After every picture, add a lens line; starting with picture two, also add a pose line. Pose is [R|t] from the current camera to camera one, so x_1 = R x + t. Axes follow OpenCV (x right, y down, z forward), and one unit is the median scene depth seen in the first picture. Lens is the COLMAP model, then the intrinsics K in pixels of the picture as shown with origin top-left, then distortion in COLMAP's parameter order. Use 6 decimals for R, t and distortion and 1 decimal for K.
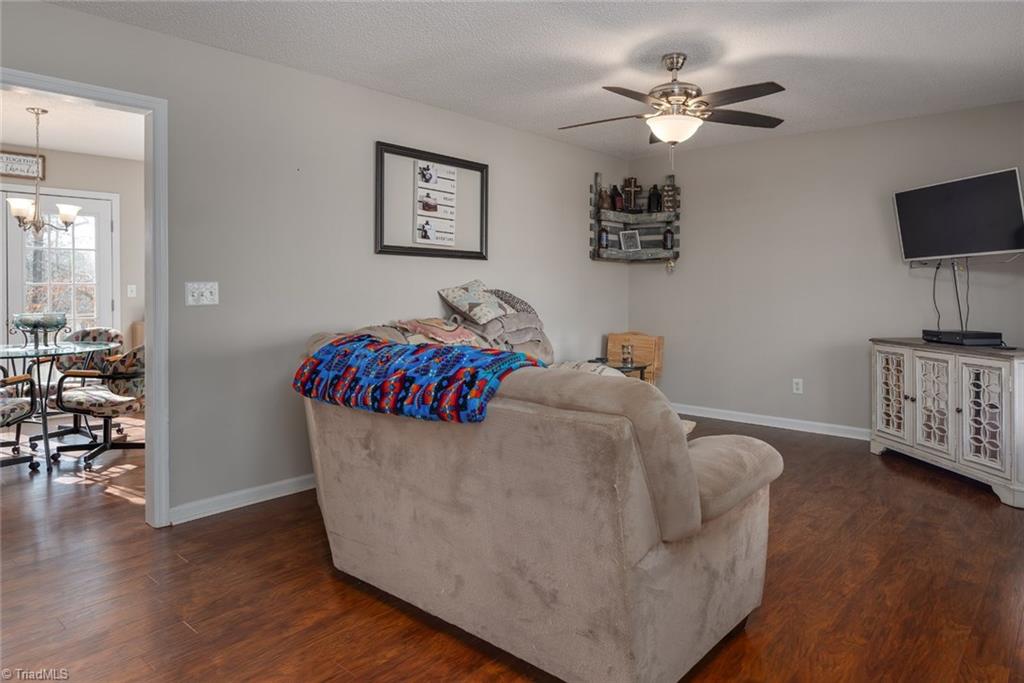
lens RADIAL K [[652.9, 0, 512.7], [0, 652.9, 291.2], [0, 0, 1]] dist [0.003061, -0.000356]
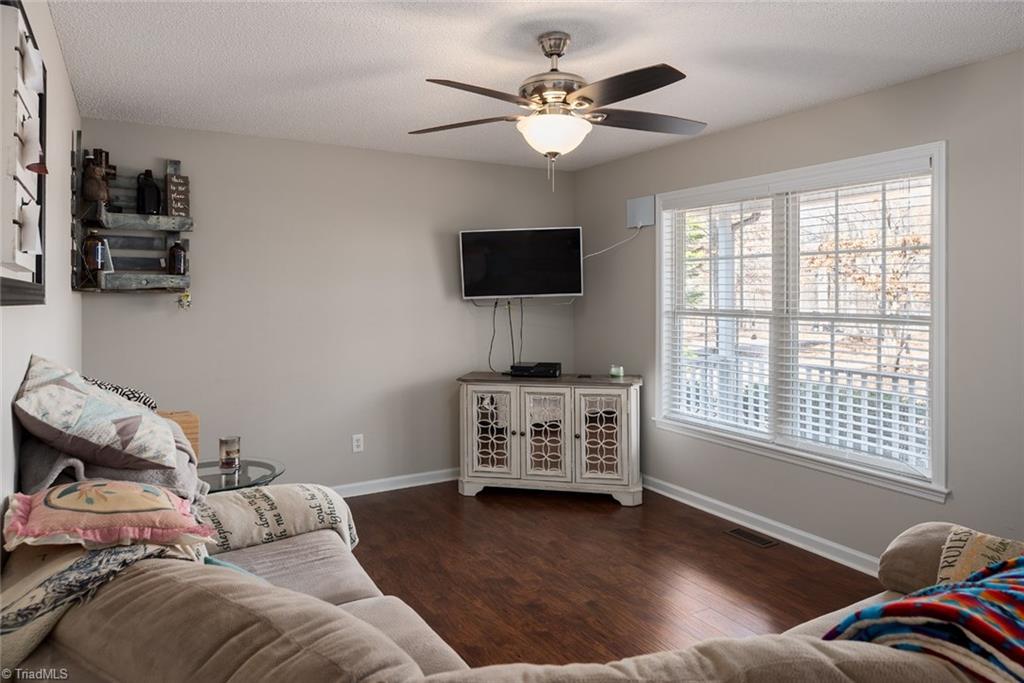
lens RADIAL K [[652.9, 0, 512.7], [0, 652.9, 291.2], [0, 0, 1]] dist [0.003061, -0.000356]
pose [[0.305175, -0.000168, 0.952296, -0.368343], [0.006625, 0.999976, -0.001947, -0.058326], [-0.952273, 0.006903, 0.305169, 0.641844]]
